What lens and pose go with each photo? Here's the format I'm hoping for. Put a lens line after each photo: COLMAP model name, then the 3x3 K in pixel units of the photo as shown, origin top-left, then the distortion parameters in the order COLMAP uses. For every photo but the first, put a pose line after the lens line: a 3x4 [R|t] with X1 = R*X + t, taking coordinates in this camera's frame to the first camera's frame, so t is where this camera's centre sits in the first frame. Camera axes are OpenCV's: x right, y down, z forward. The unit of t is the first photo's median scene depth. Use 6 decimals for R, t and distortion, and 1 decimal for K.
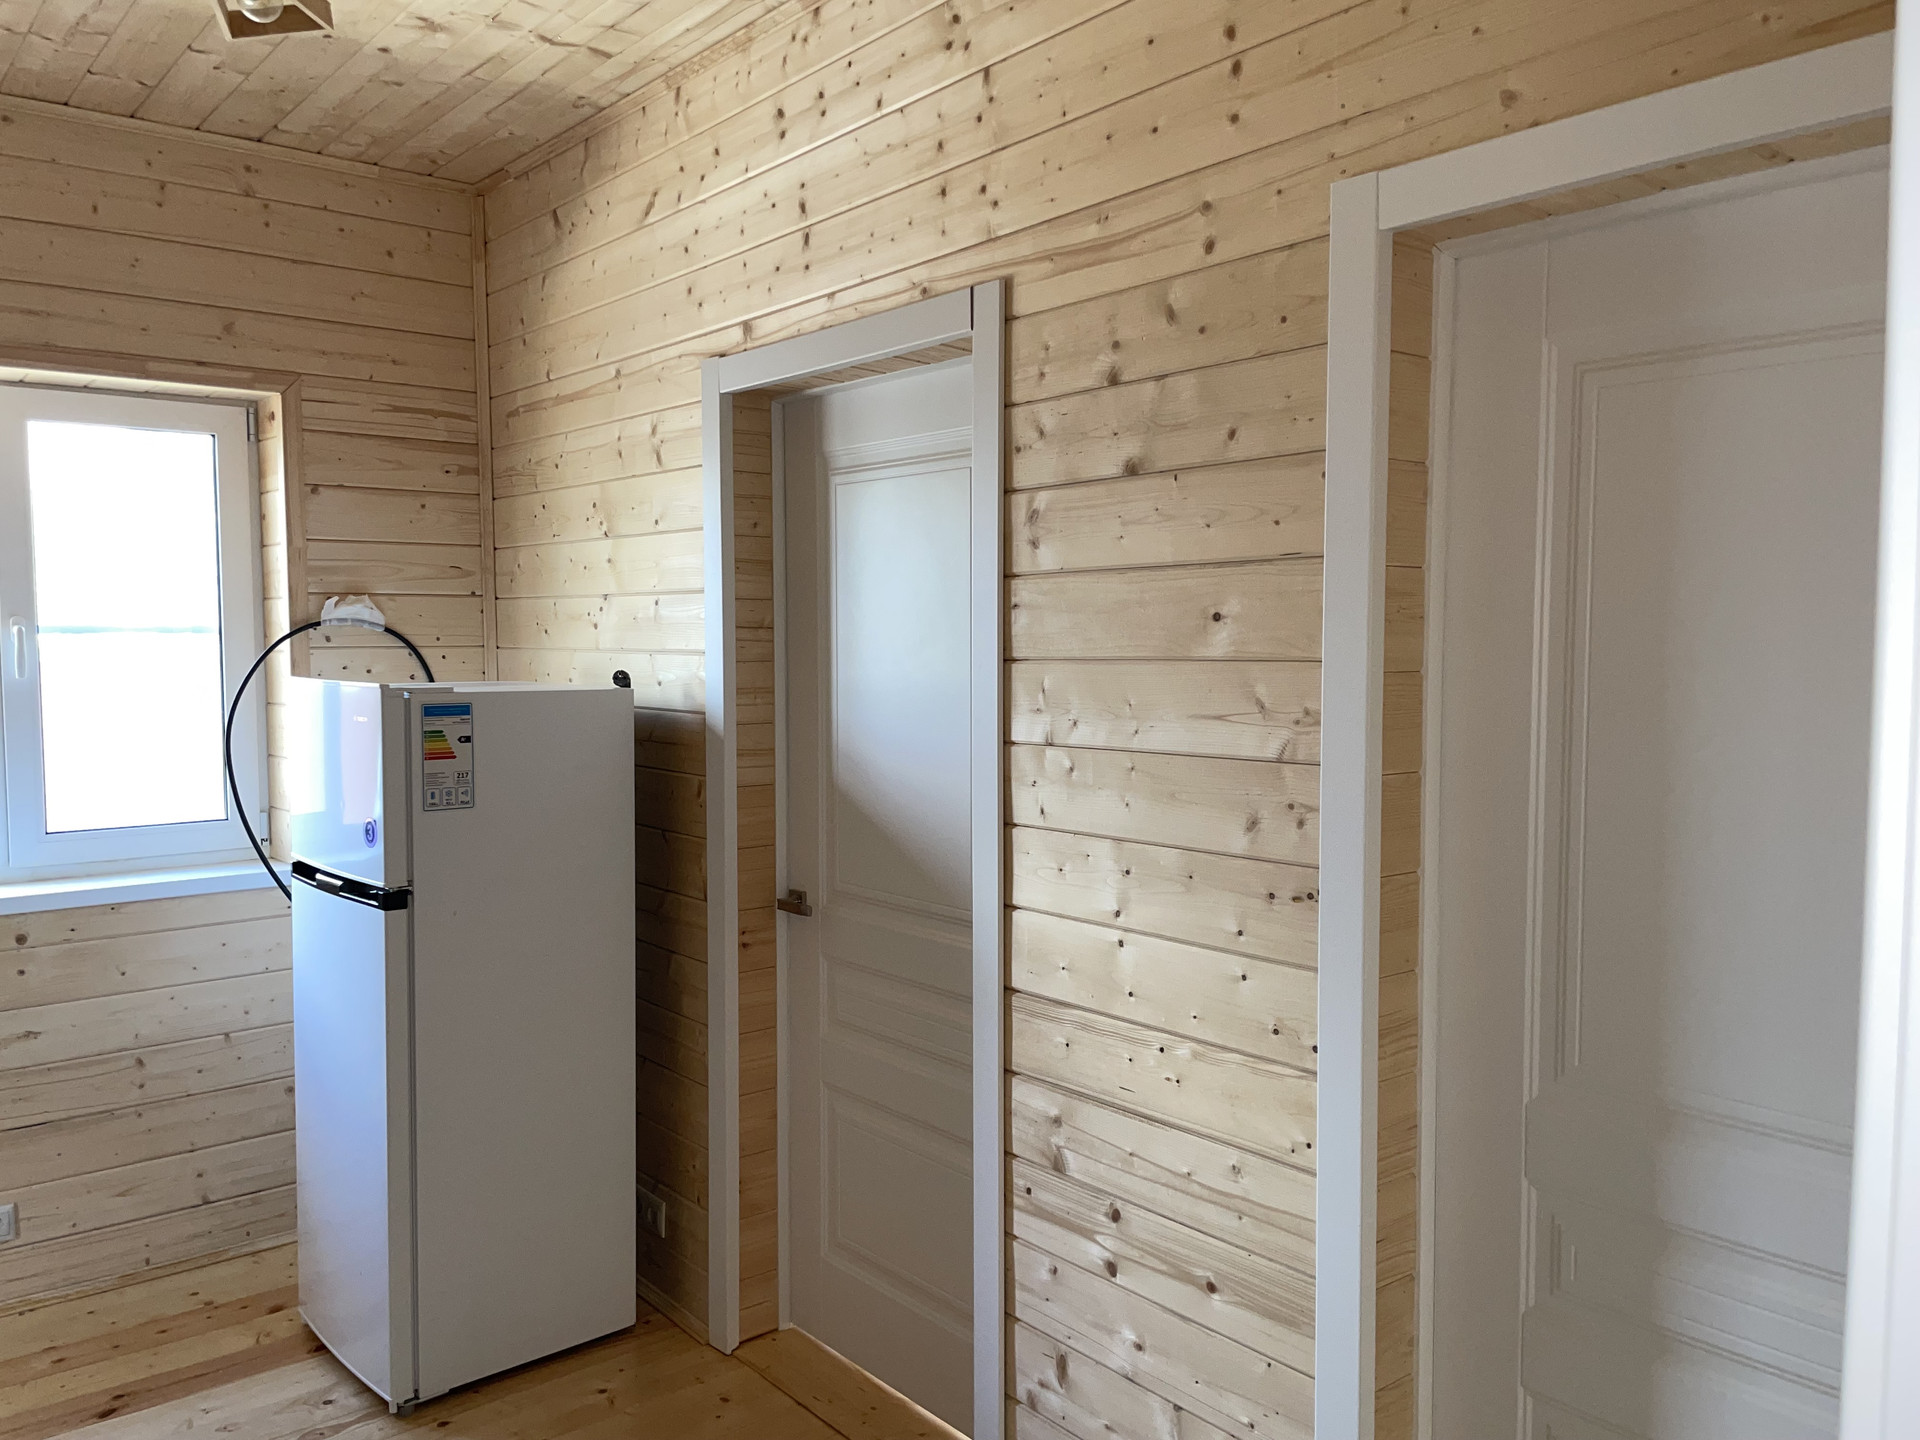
lens RADIAL K [[1457.3, 0, 951.2], [0, 1457.3, 723.5], [0, 0, 1]] dist [0.091989, -0.112564]
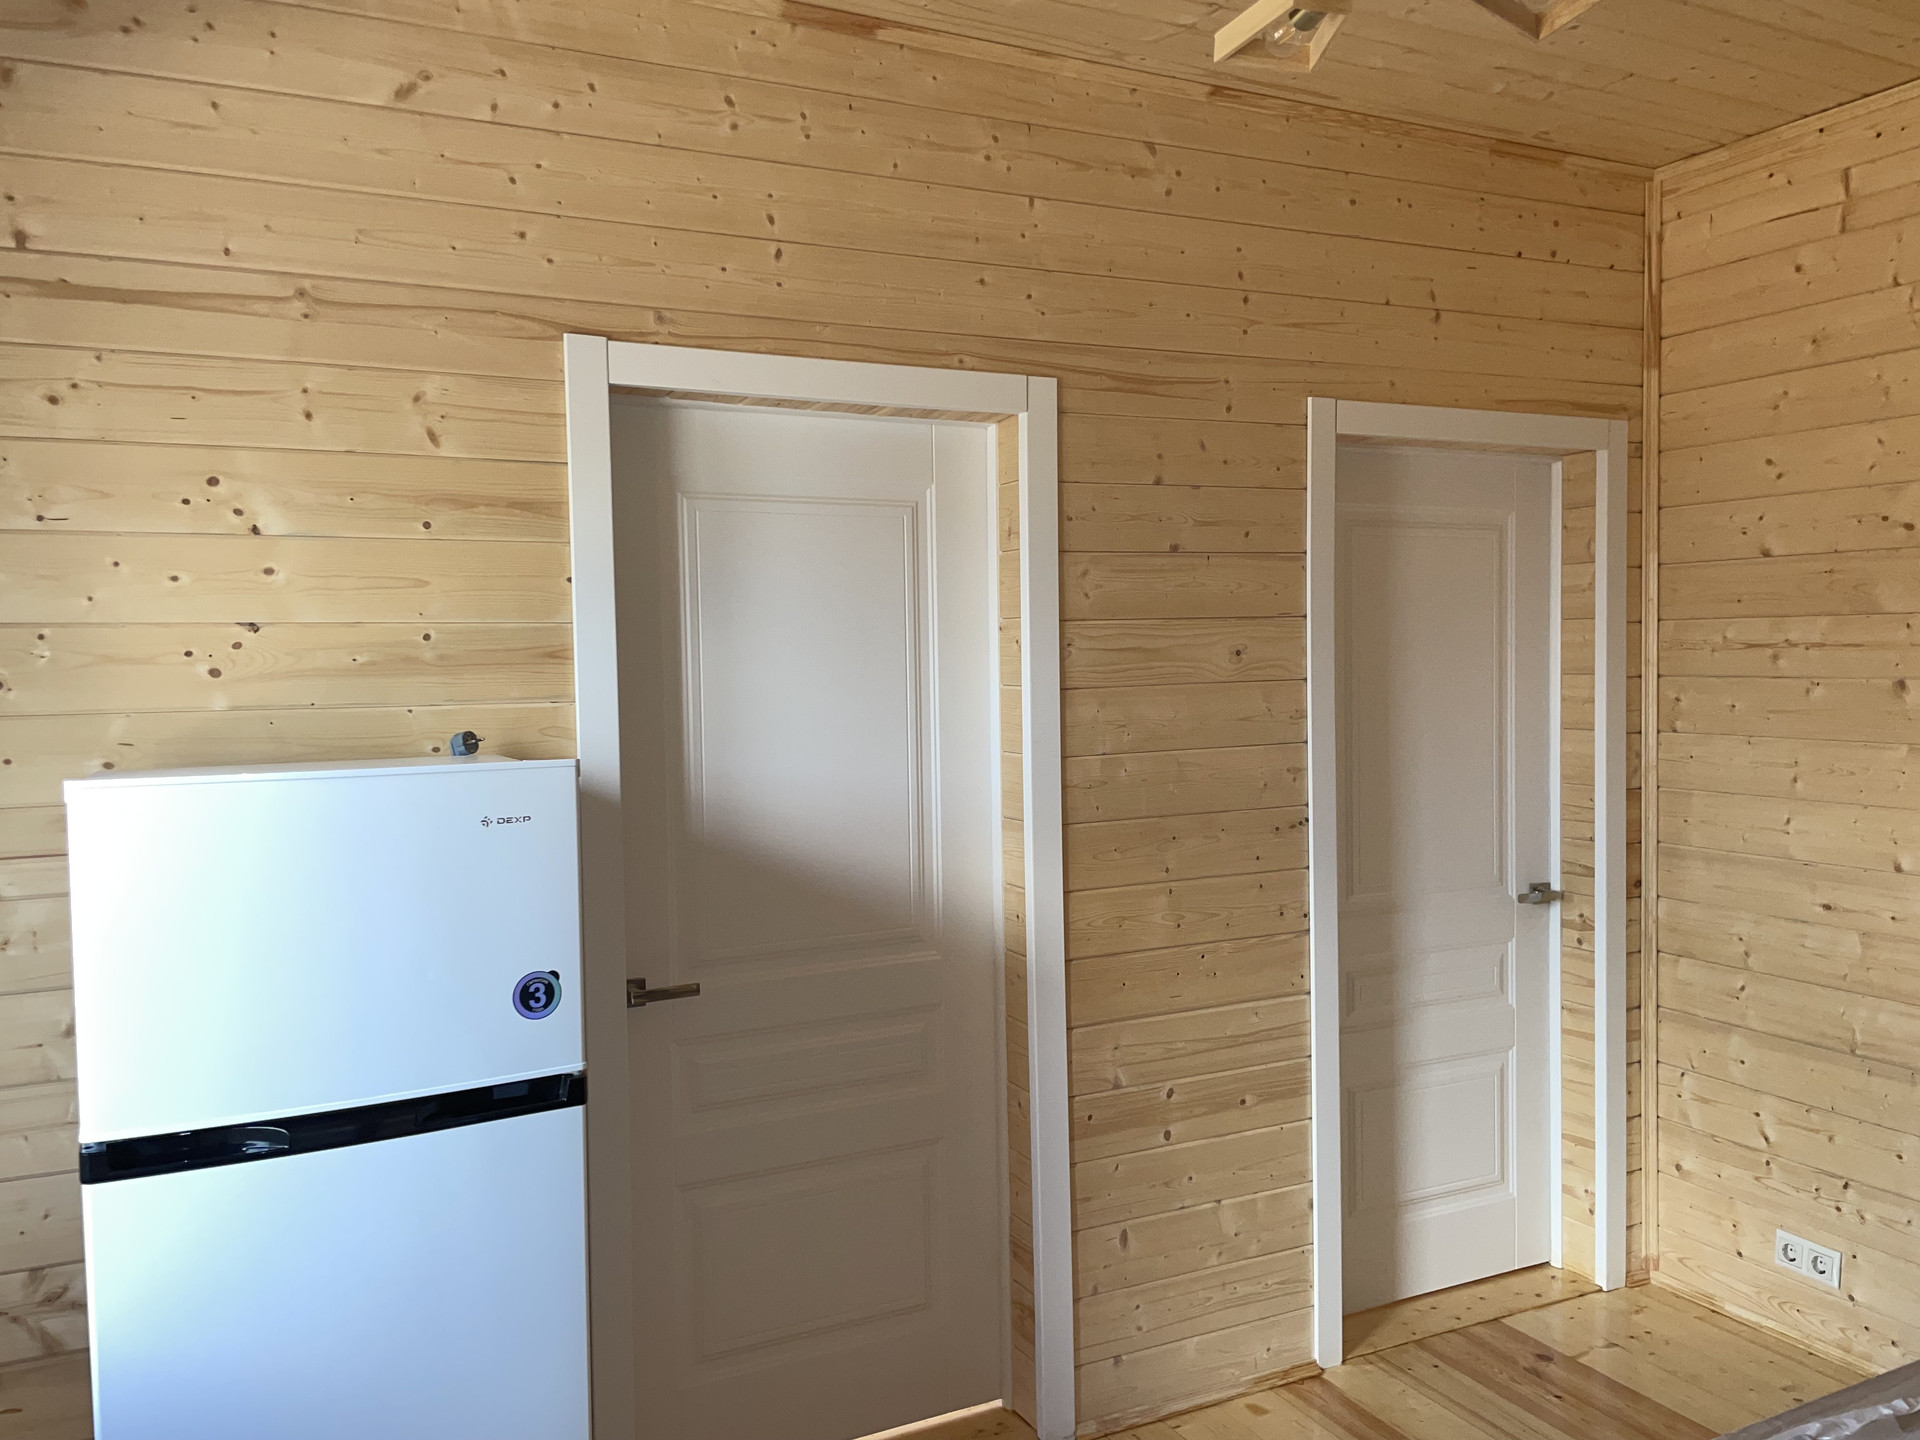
lens RADIAL K [[1457.3, 0, 954.3], [0, 1457.3, 725.2], [0, 0, 1]] dist [0.091989, -0.112564]
pose [[0.223064, -0.050667, 0.973486, -1.250226], [0.075722, 0.996531, 0.034516, -0.067161], [-0.971858, 0.066015, 0.226127, 0.873936]]
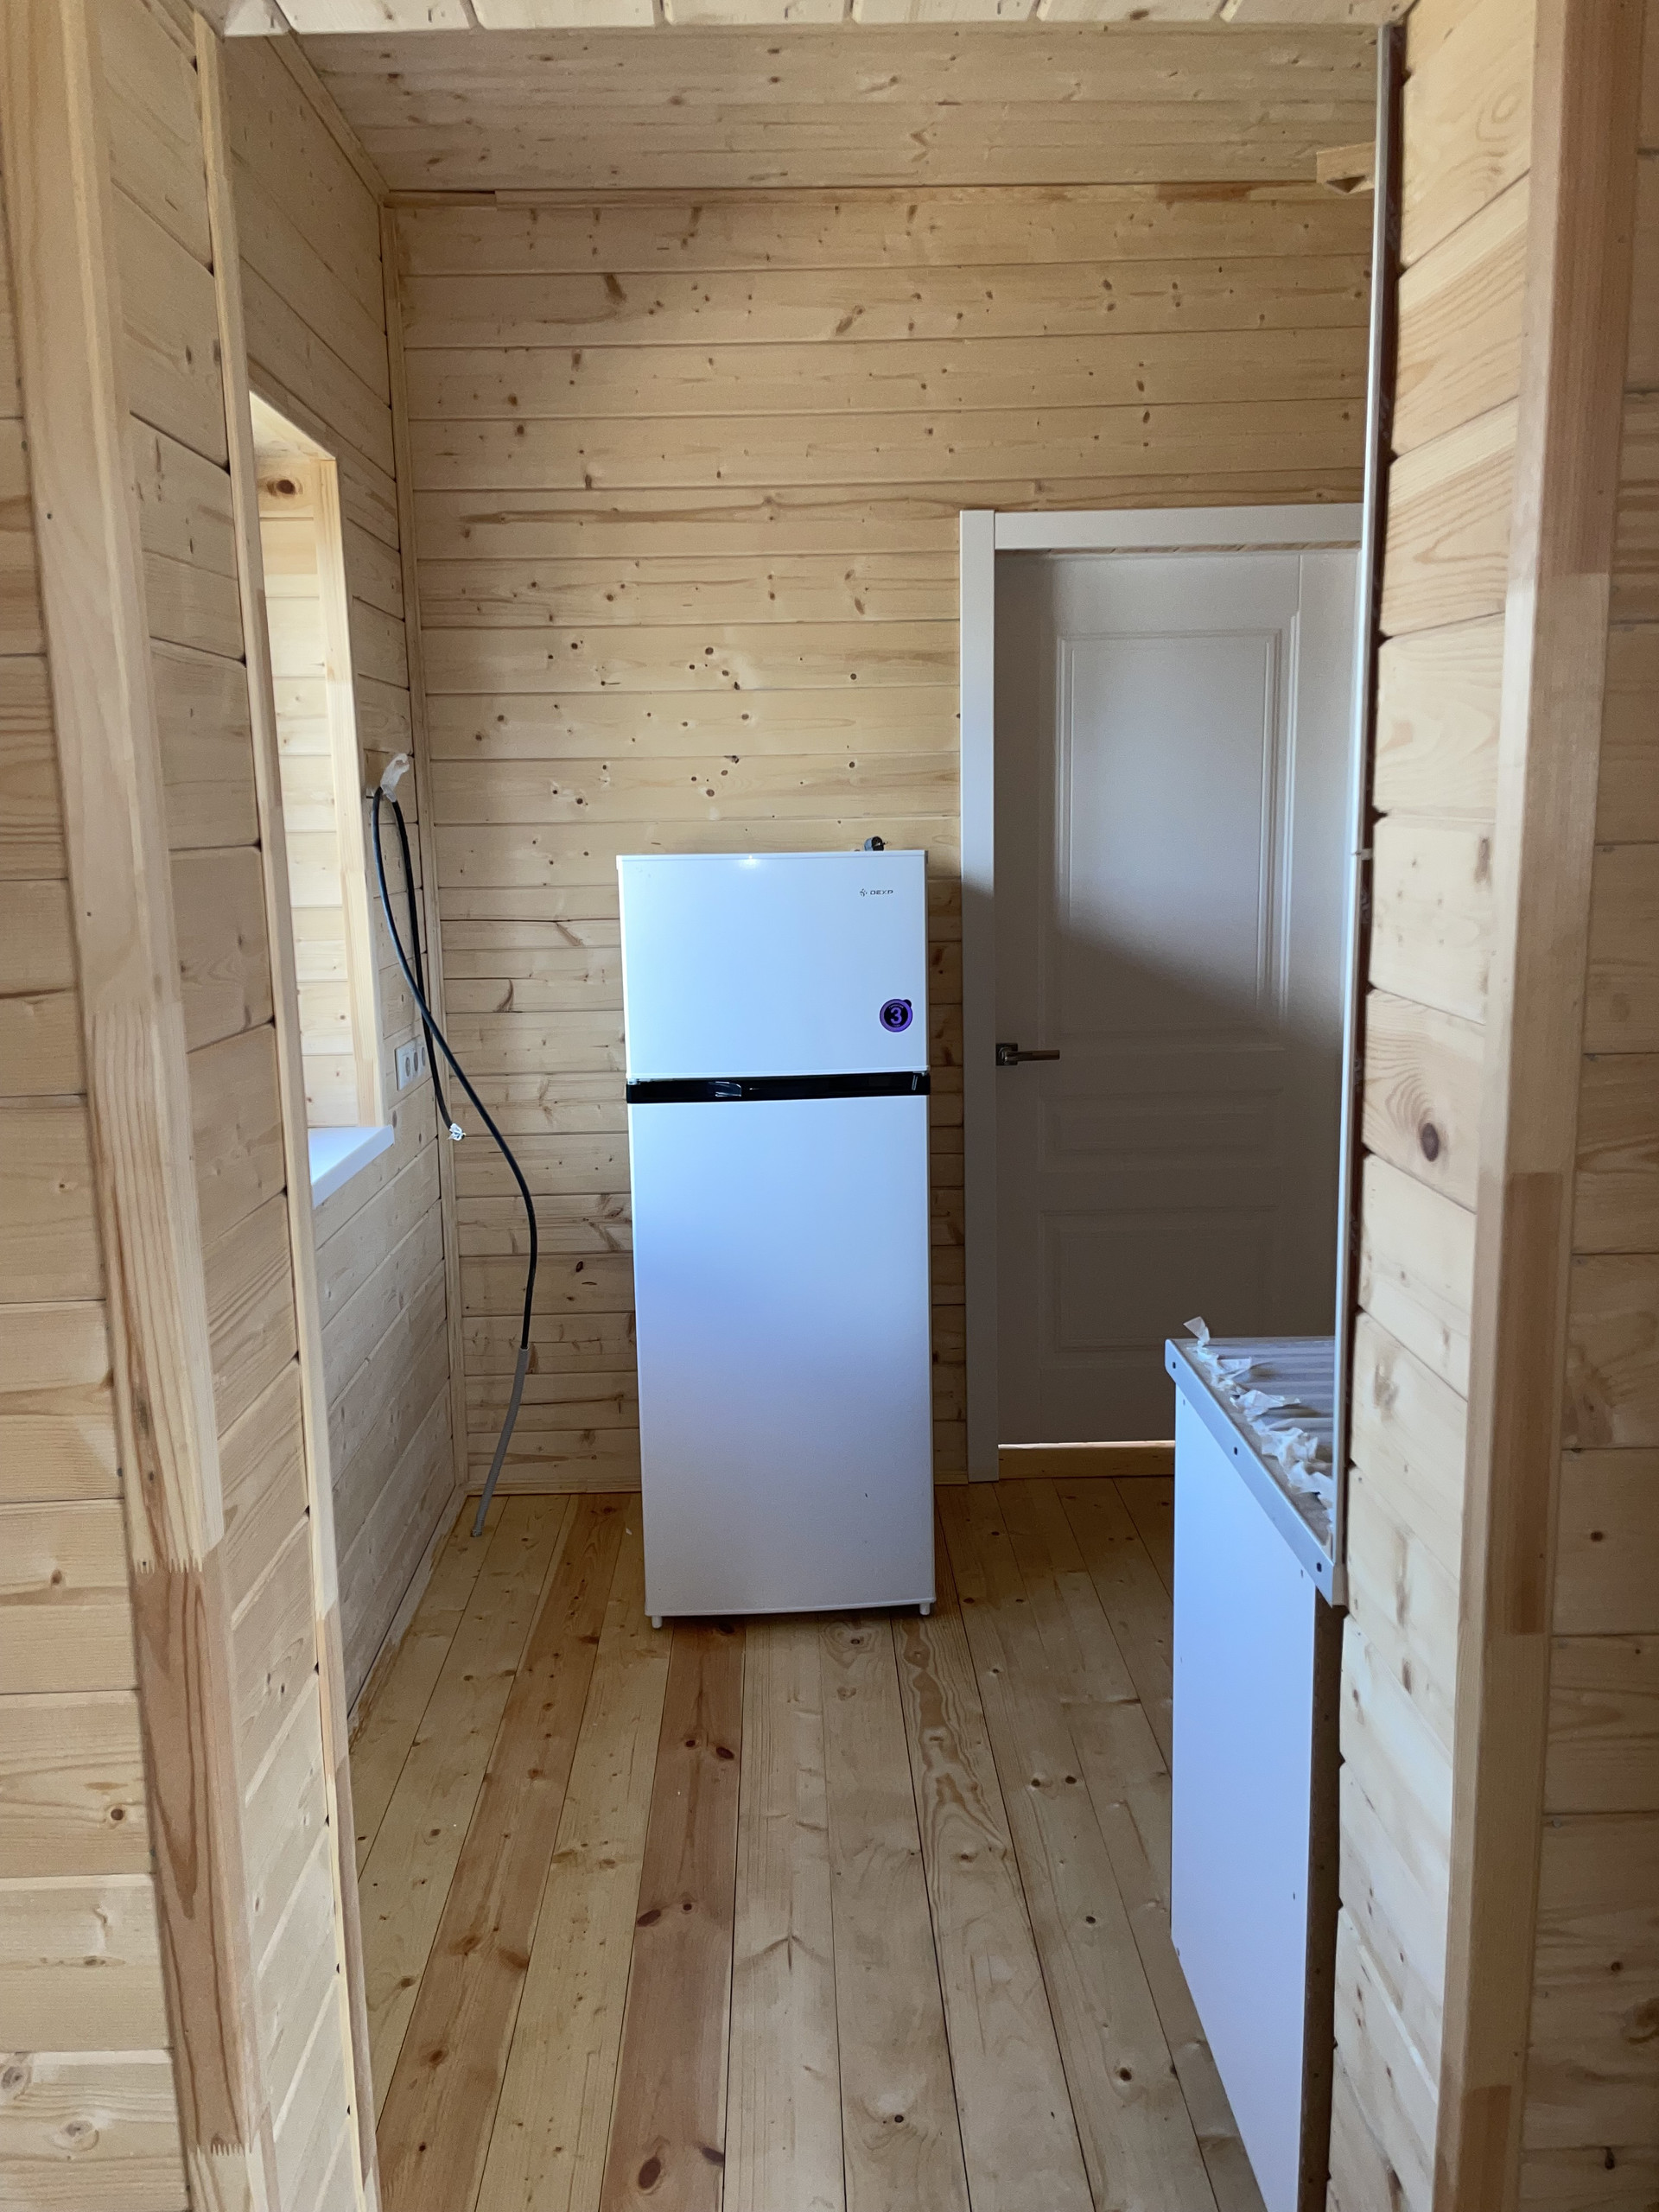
lens RADIAL K [[1679.0, 0, 830.8], [0, 1679.0, 1113.5], [0, 0, 1]] dist [0.091989, -0.112564]
pose [[0.606252, -0.152718, 0.780472, -1.607753], [0.070792, 0.987856, 0.138308, -0.018281], [-0.792116, -0.028598, 0.609701, 0.512016]]
